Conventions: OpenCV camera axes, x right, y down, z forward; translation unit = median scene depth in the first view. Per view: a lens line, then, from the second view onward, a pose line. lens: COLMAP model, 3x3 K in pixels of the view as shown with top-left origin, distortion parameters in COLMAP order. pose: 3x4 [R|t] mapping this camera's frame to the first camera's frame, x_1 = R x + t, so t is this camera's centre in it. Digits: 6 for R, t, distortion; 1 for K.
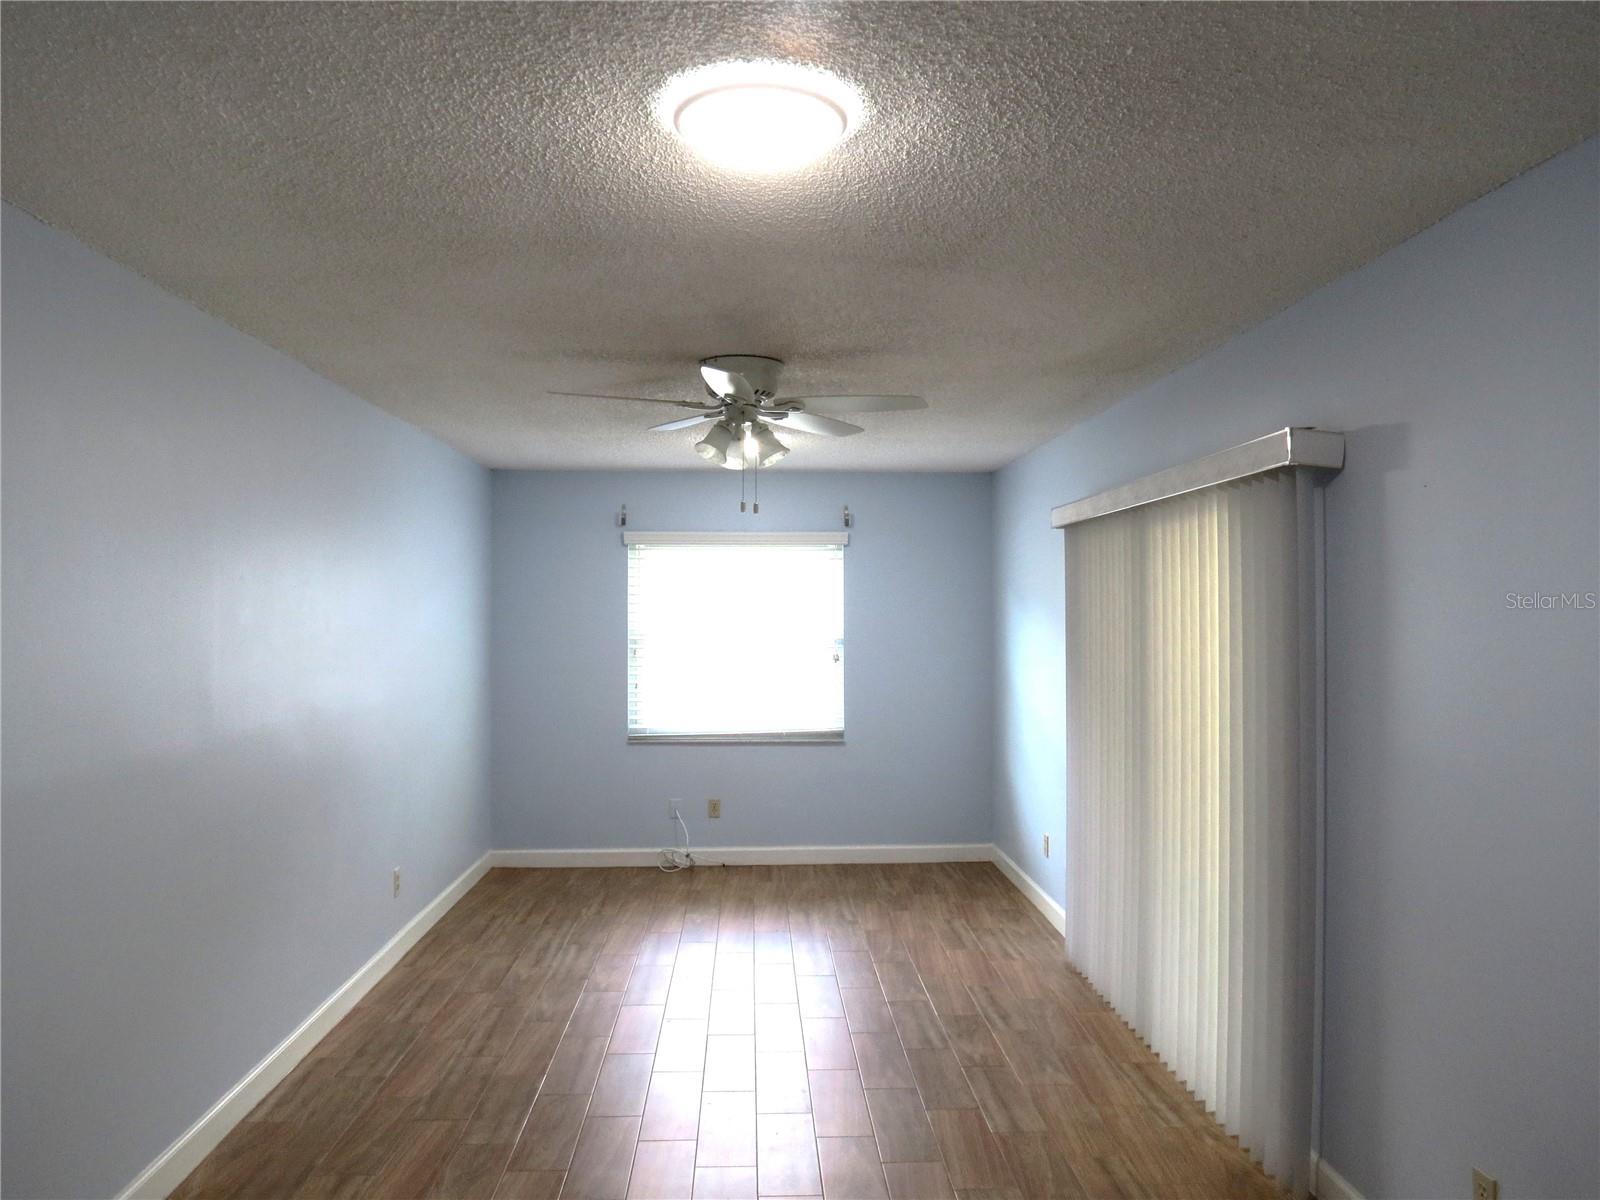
lens RADIAL K [[1141.3, 0, 789.0], [0, 1141.3, 601.9], [0, 0, 1]] dist [-0.023685, 0.014058]
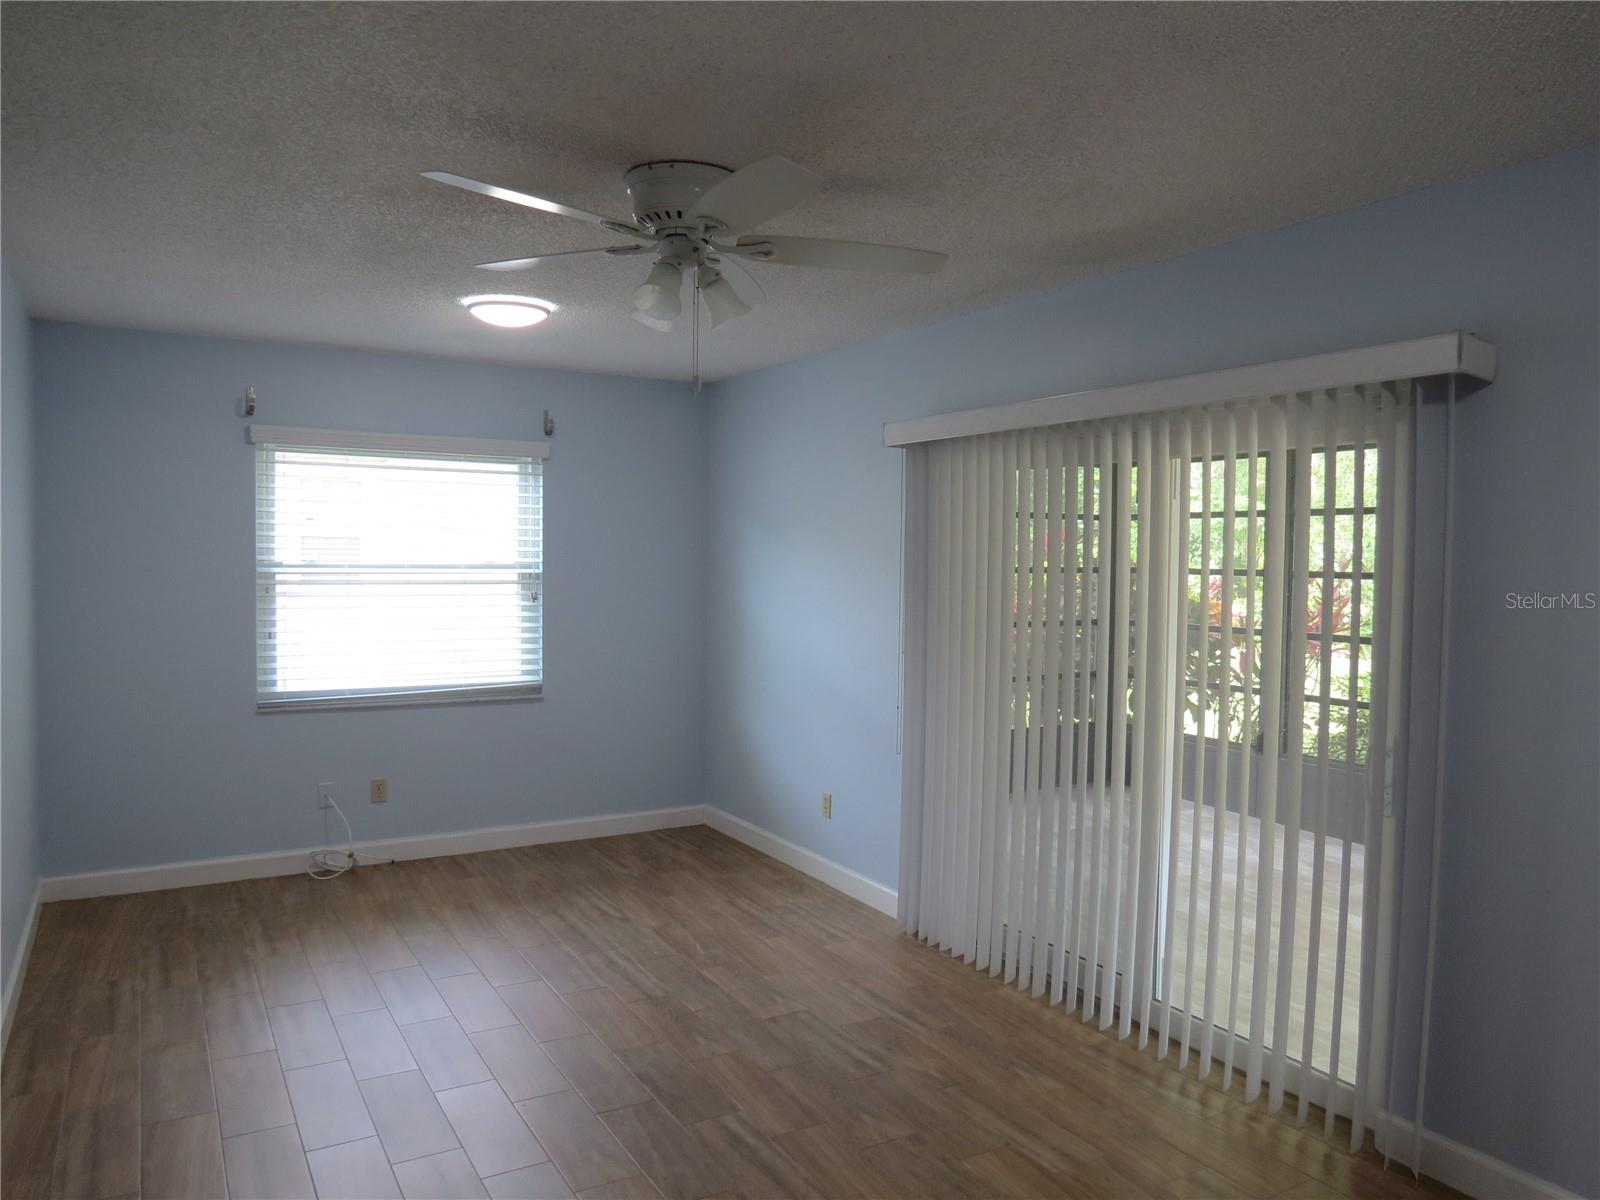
lens RADIAL K [[1141.3, 0, 805.6], [0, 1141.3, 602.0], [0, 0, 1]] dist [-0.023685, 0.014058]
pose [[0.878287, -0.005393, 0.478103, -0.184875], [-0.020744, 0.998565, 0.049371, 0.008801], [-0.477683, -0.053280, 0.876915, 0.194435]]
